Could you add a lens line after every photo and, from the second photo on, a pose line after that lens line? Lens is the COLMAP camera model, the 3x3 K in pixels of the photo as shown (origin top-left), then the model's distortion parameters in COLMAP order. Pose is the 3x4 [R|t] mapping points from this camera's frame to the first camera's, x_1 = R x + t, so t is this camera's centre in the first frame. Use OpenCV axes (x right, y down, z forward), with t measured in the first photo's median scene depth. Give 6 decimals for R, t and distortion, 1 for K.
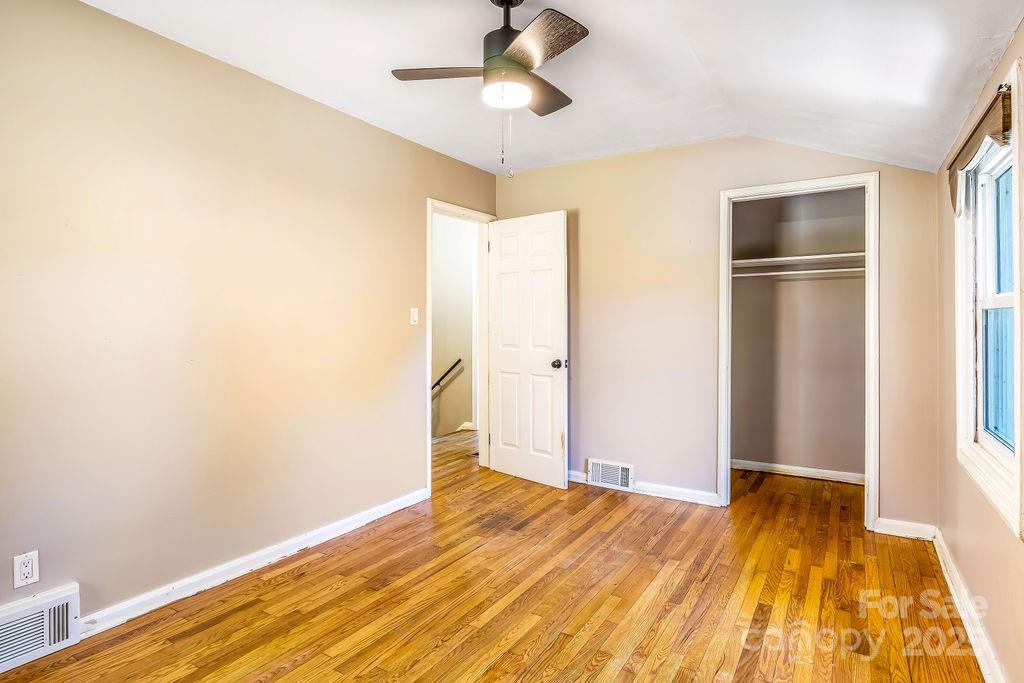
lens RADIAL K [[539.2, 0, 513.8], [0, 539.2, 332.8], [0, 0, 1]] dist [0.001317, 0.000227]
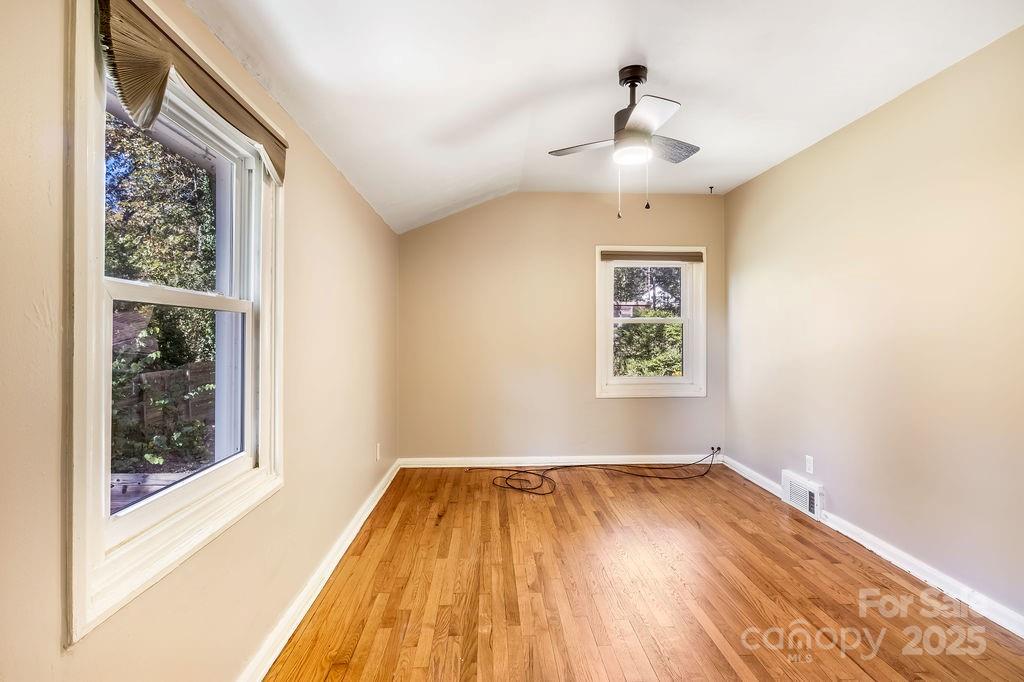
lens RADIAL K [[539.2, 0, 513.0], [0, 539.2, 337.0], [0, 0, 1]] dist [0.001317, 0.000227]
pose [[-0.827876, -0.003181, -0.560902, 0.869366], [-0.012886, 0.999828, 0.013350, -0.010998], [0.560763, 0.018280, -0.827774, 1.733384]]
